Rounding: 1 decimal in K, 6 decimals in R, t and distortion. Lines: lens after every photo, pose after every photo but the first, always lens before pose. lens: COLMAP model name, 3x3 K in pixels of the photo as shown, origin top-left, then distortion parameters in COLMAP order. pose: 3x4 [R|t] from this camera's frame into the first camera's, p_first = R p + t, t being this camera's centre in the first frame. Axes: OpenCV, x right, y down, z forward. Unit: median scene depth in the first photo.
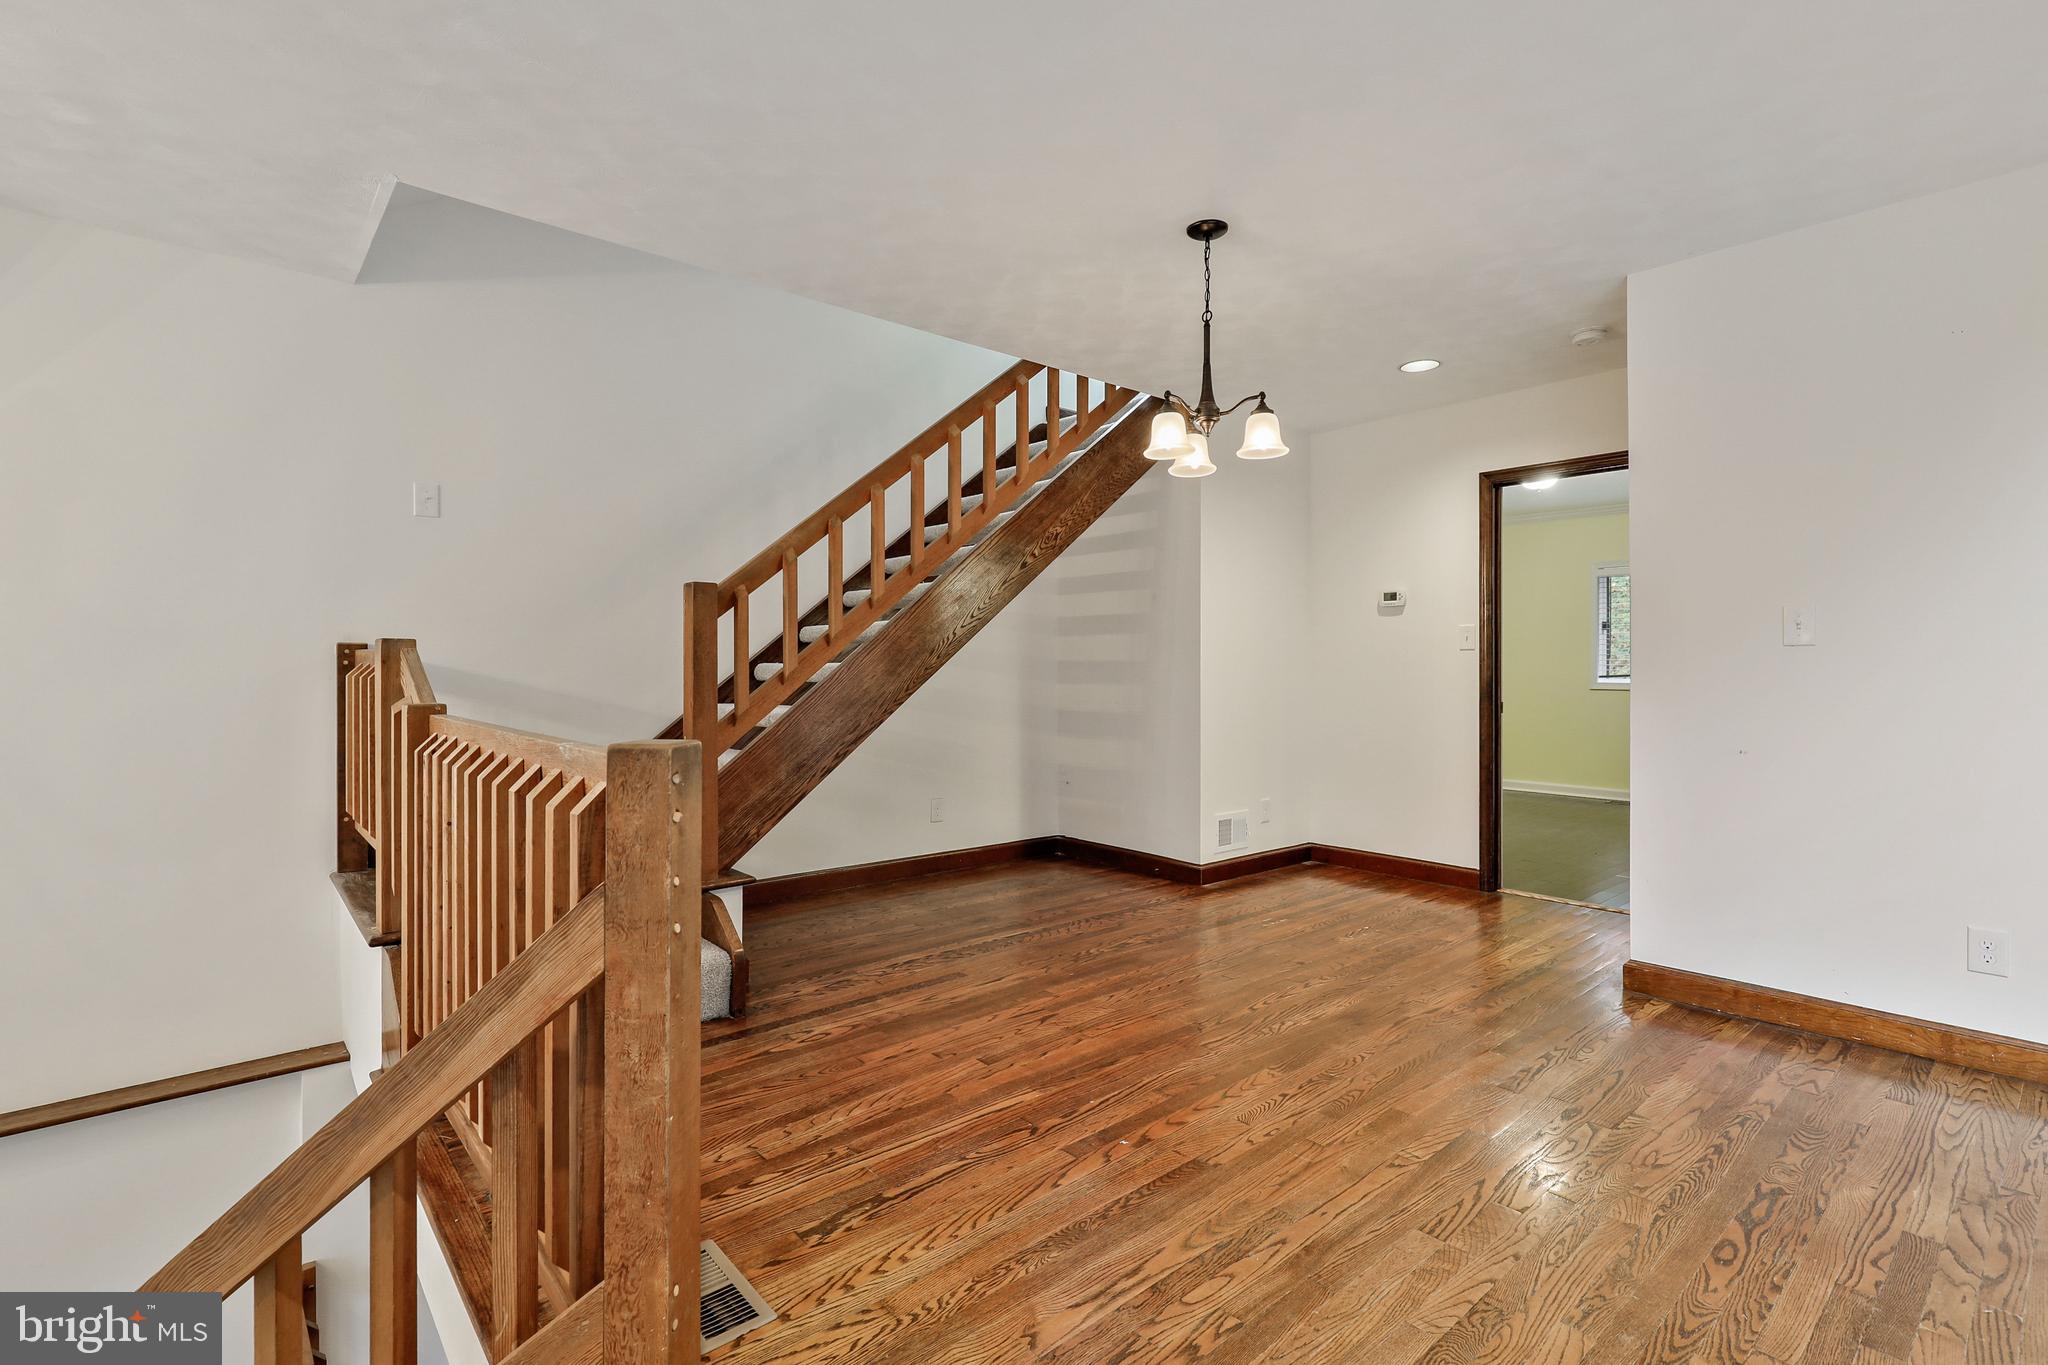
lens RADIAL K [[966.9, 0, 1064.0], [0, 966.9, 671.4], [0, 0, 1]] dist [-0.000899, 0.000556]
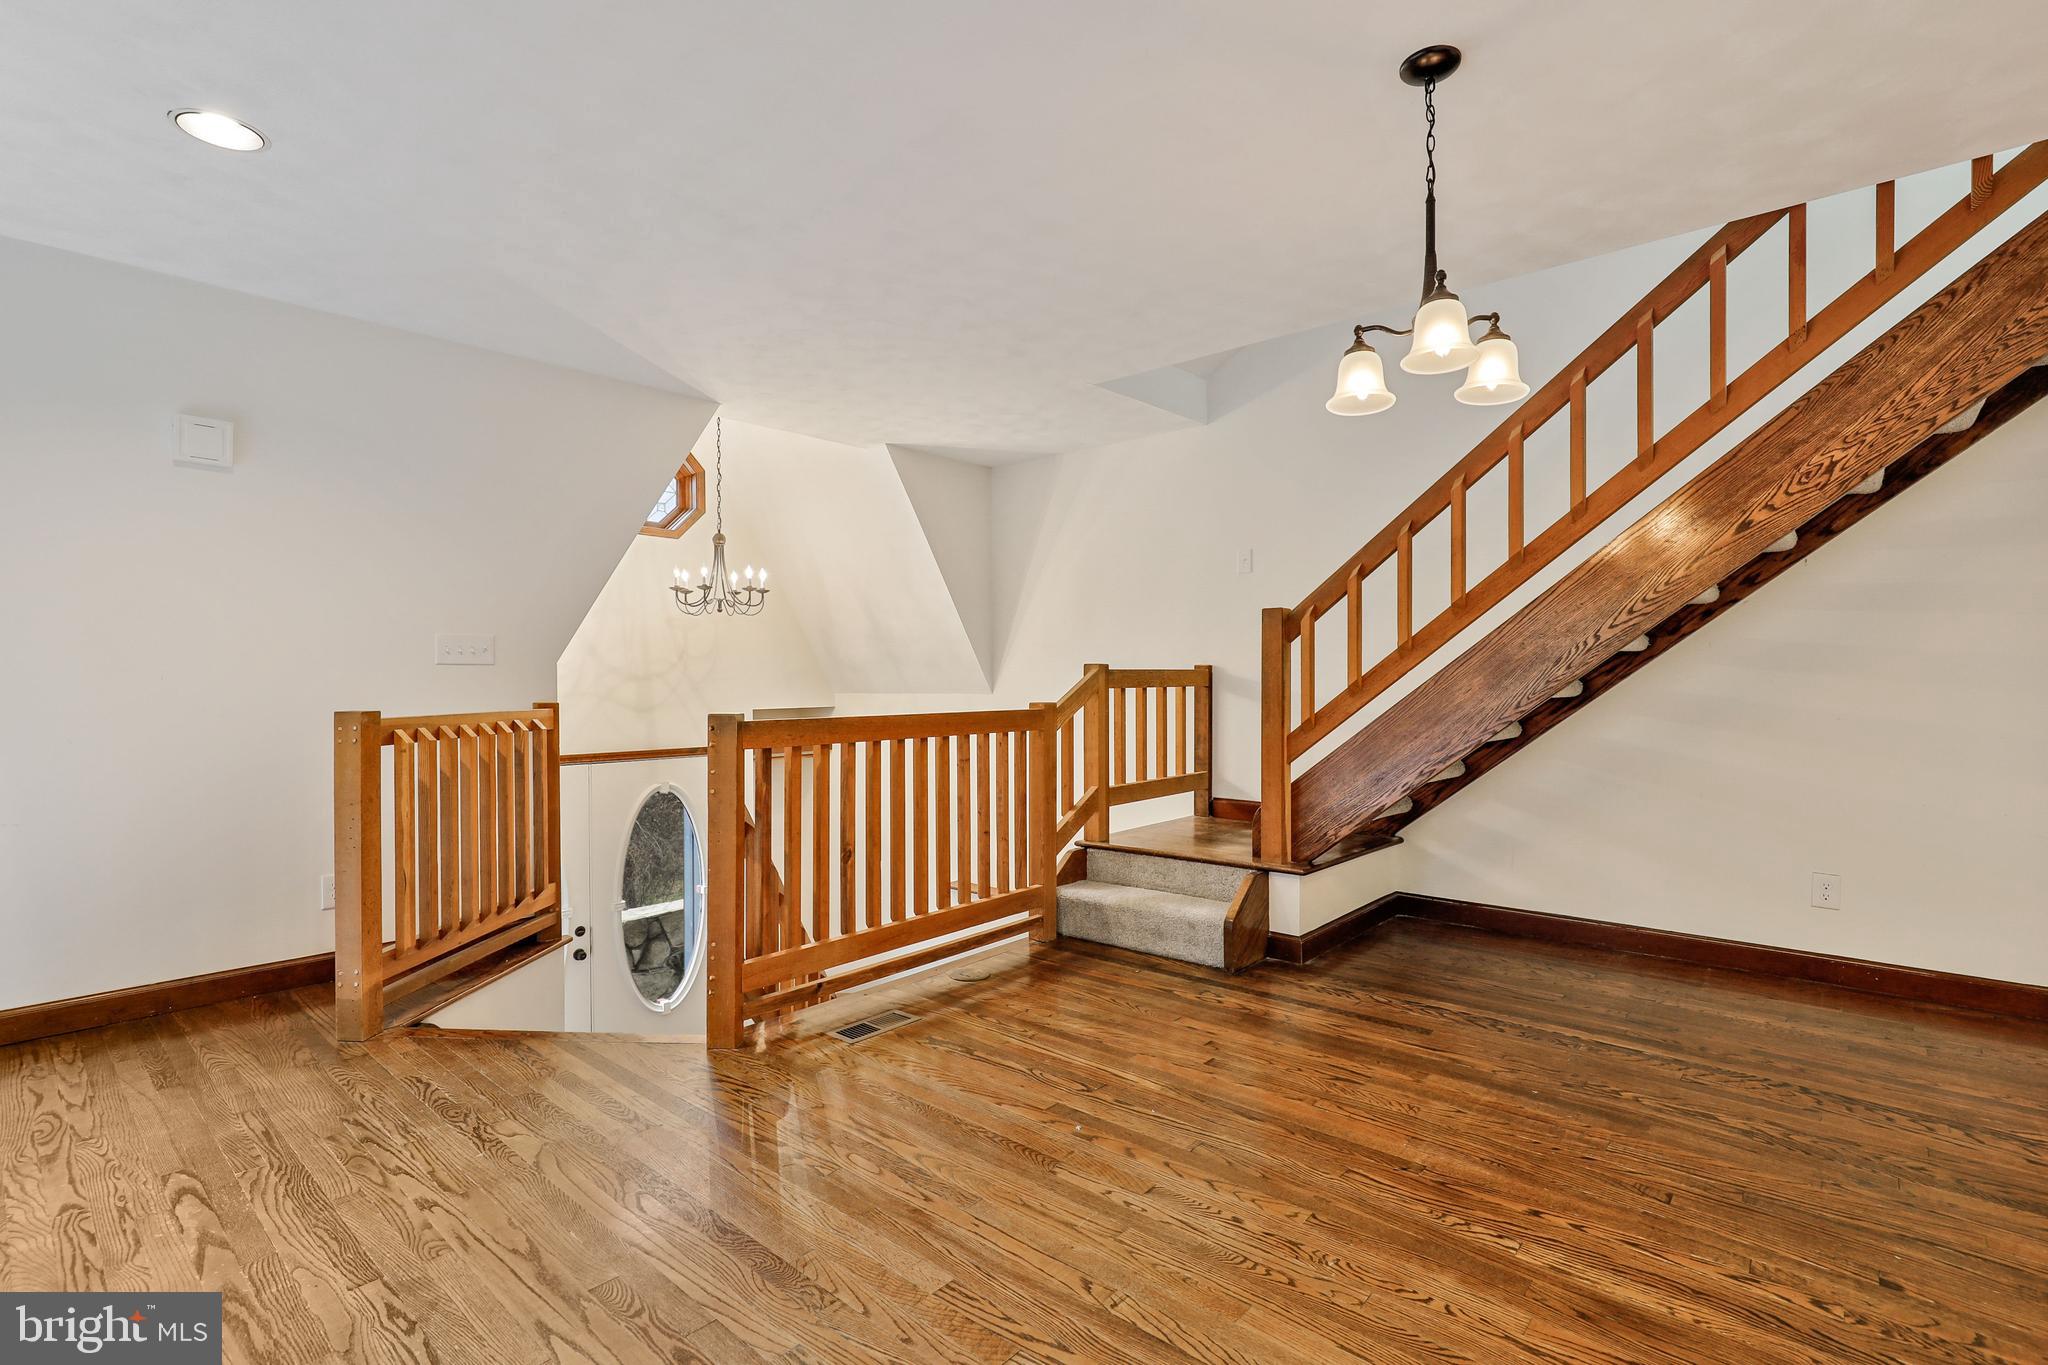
lens RADIAL K [[966.9, 0, 1002.7], [0, 966.9, 694.0], [0, 0, 1]] dist [-0.000899, 0.000556]
pose [[0.082207, 0.007313, -0.996588, 0.838618], [-0.000963, 0.999973, 0.007259, 0.002226], [0.996615, 0.000363, 0.082211, 0.626338]]
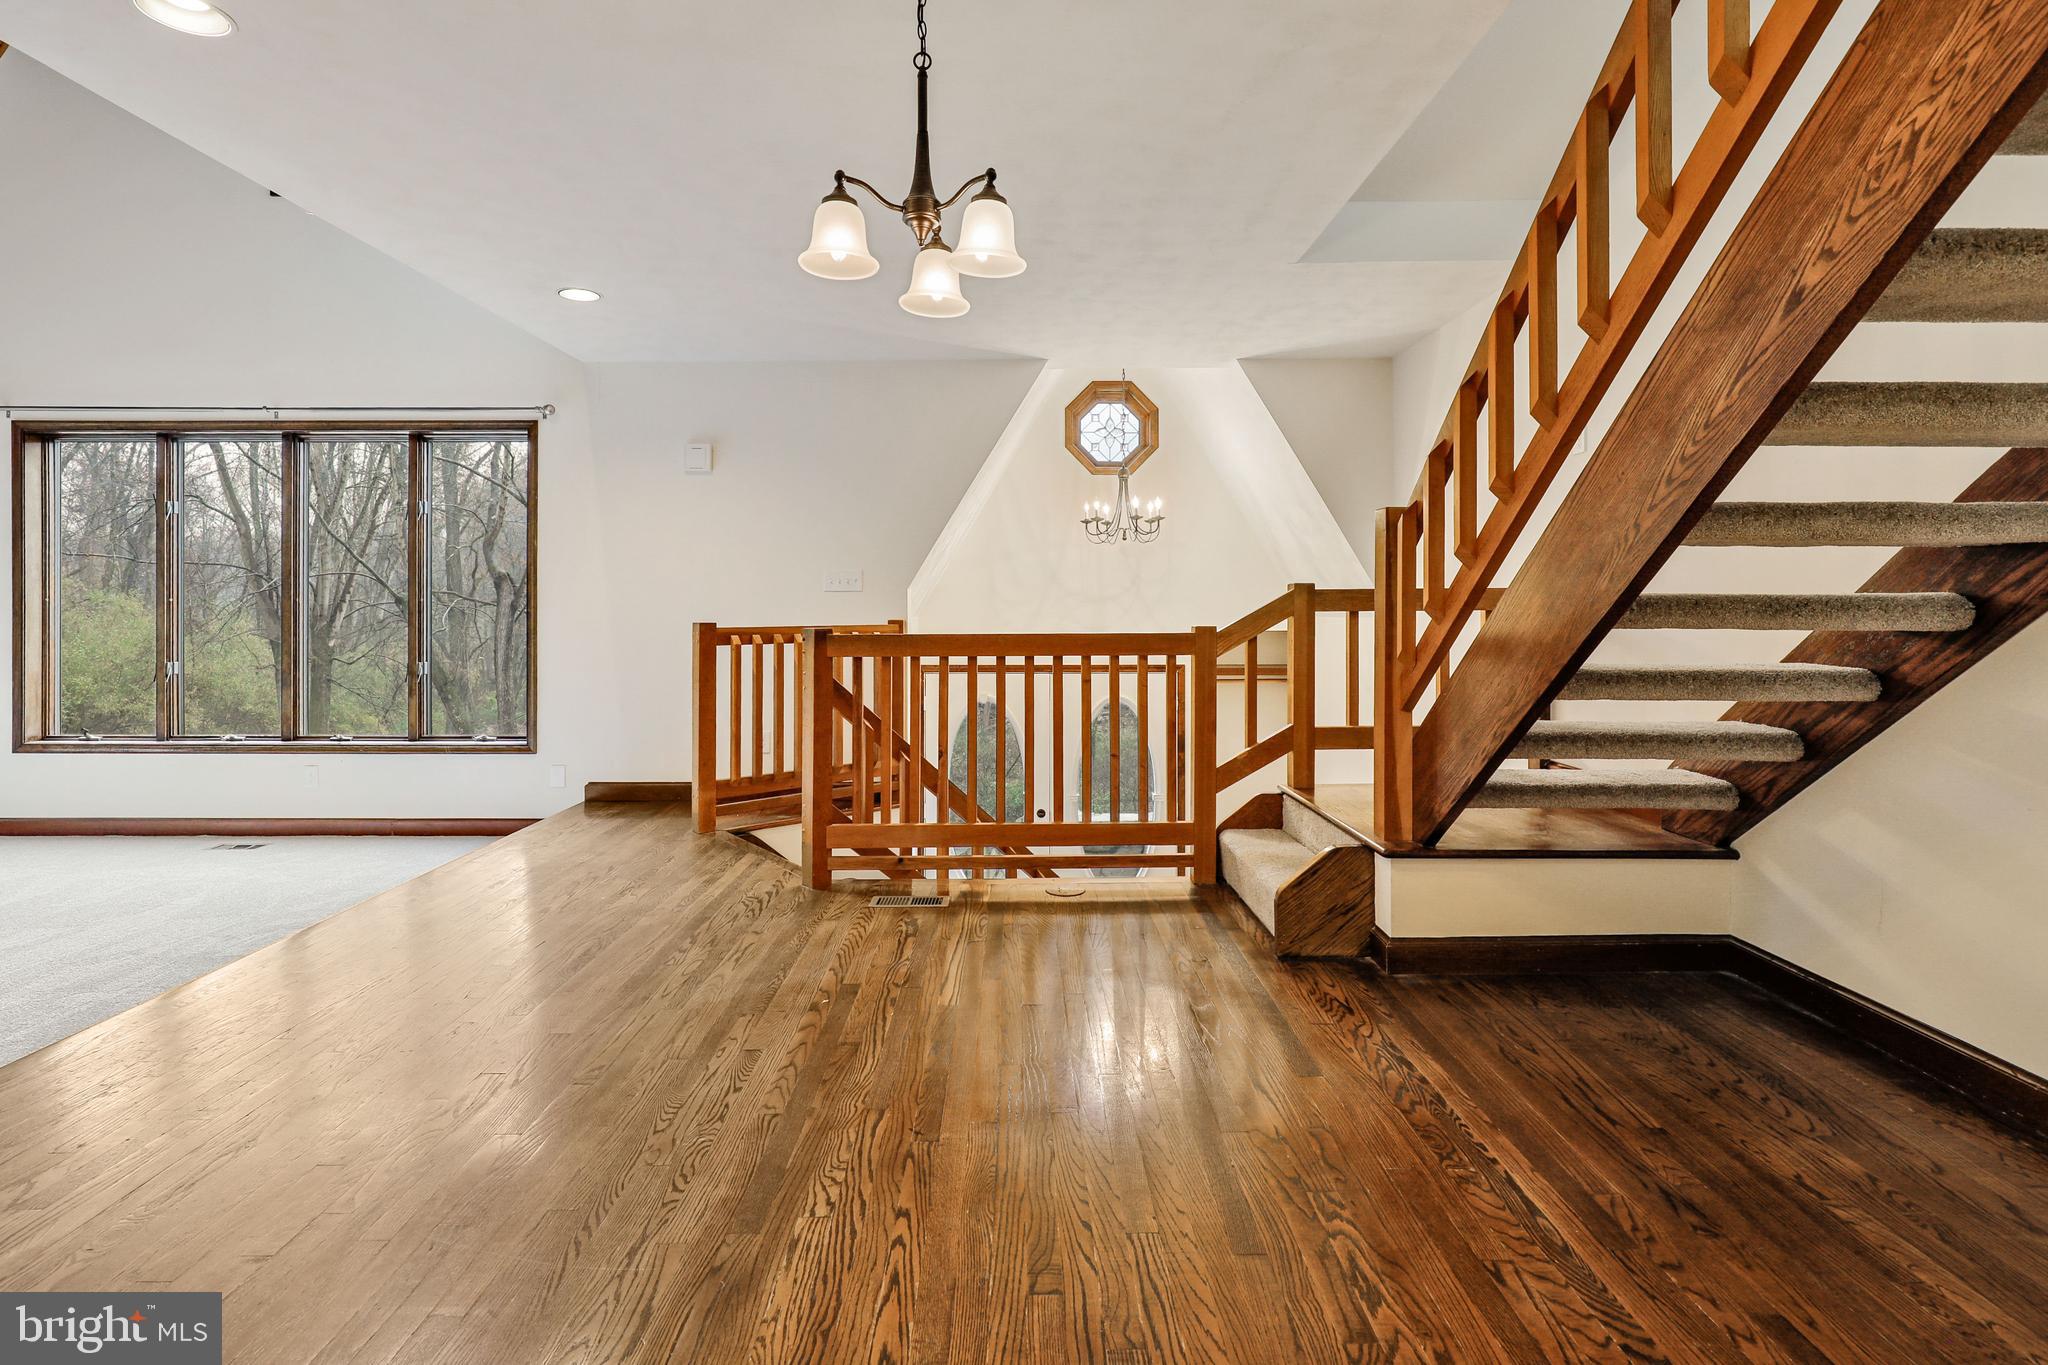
lens RADIAL K [[966.9, 0, 989.5], [0, 966.9, 609.4], [0, 0, 1]] dist [-0.000899, 0.000556]
pose [[-0.698513, -0.001698, -0.715595, 0.584558], [-0.004350, 0.999989, 0.001874, 0.001362], [0.715584, 0.004422, -0.698513, 1.490991]]
